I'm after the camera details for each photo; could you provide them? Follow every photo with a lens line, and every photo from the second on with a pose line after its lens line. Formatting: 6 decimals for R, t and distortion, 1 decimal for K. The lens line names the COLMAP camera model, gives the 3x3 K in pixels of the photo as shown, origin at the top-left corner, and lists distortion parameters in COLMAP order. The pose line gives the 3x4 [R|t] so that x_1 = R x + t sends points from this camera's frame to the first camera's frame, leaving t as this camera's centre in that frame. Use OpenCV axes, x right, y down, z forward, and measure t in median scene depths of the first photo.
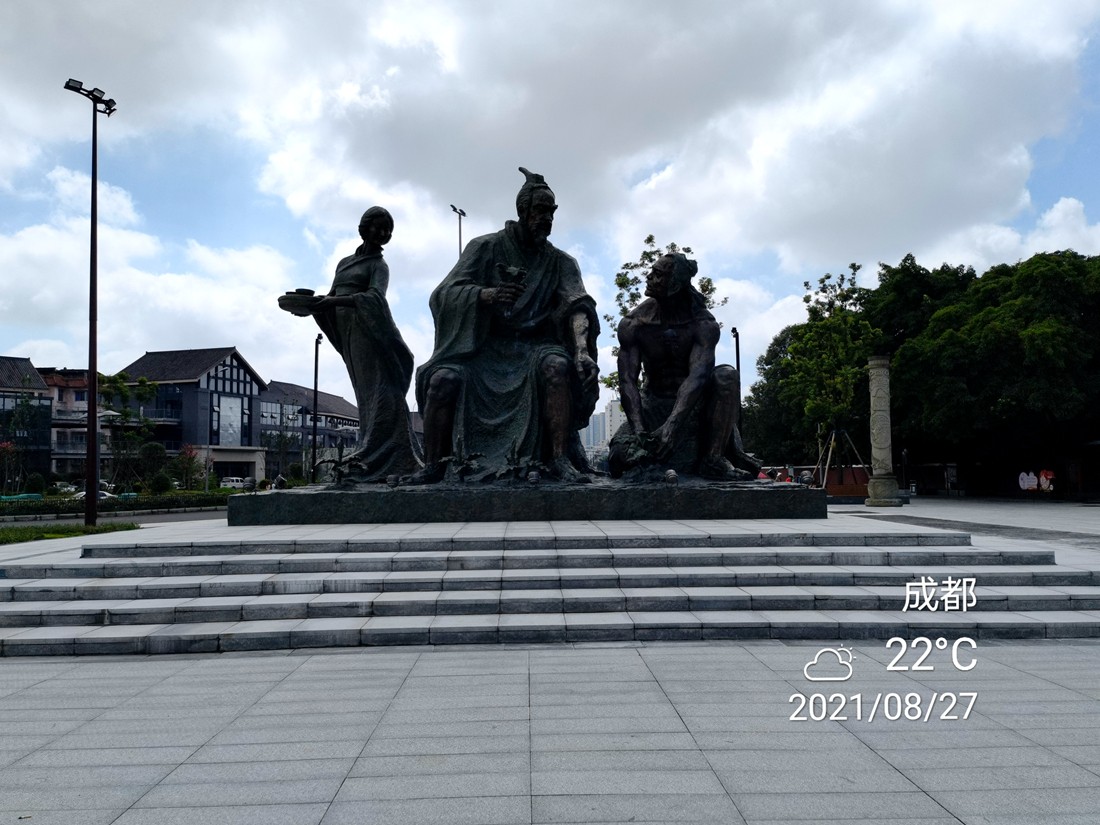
lens RADIAL K [[838.5, 0, 550.0], [0, 838.5, 412.5], [0, 0, 1]] dist [0.102144, -0.164834]
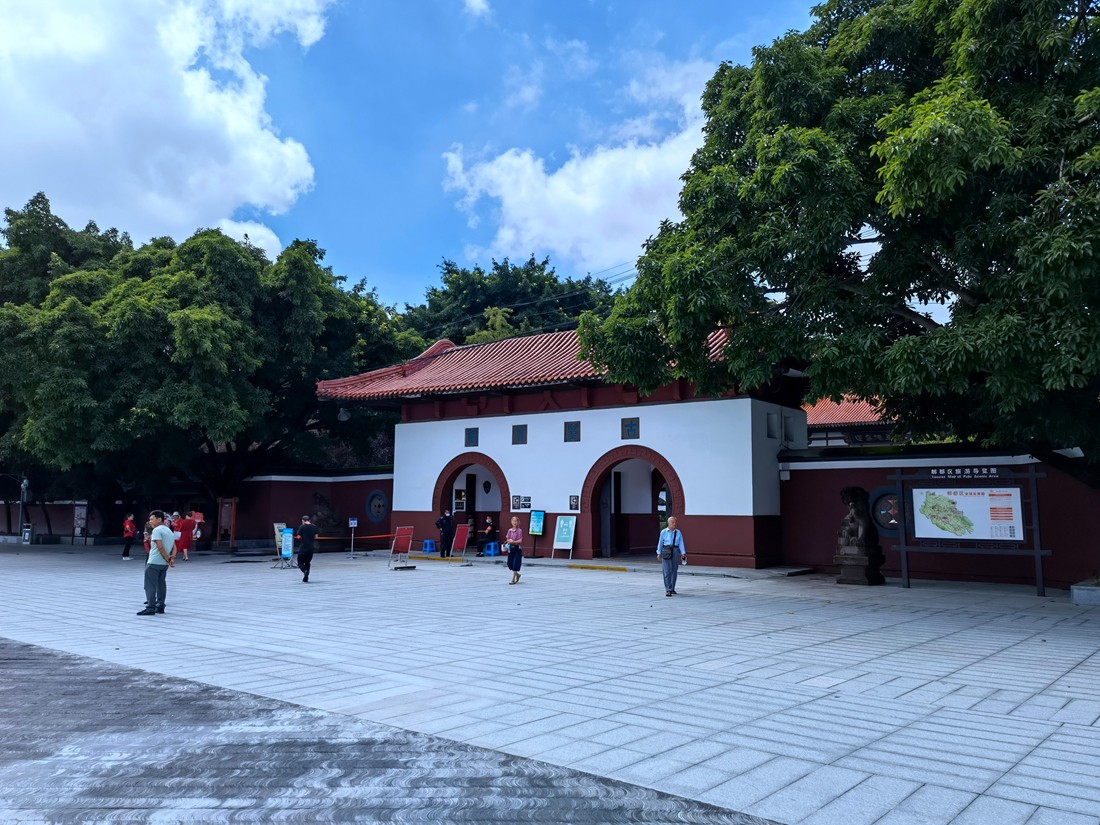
lens RADIAL K [[838.5, 0, 550.0], [0, 838.5, 412.5], [0, 0, 1]] dist [0.102144, -0.164834]
pose [[0.625529, 0.101481, 0.773573, 0.202976], [-0.067000, 0.994829, -0.076329, 0.017320], [-0.777318, -0.004083, 0.629094, 0.300618]]
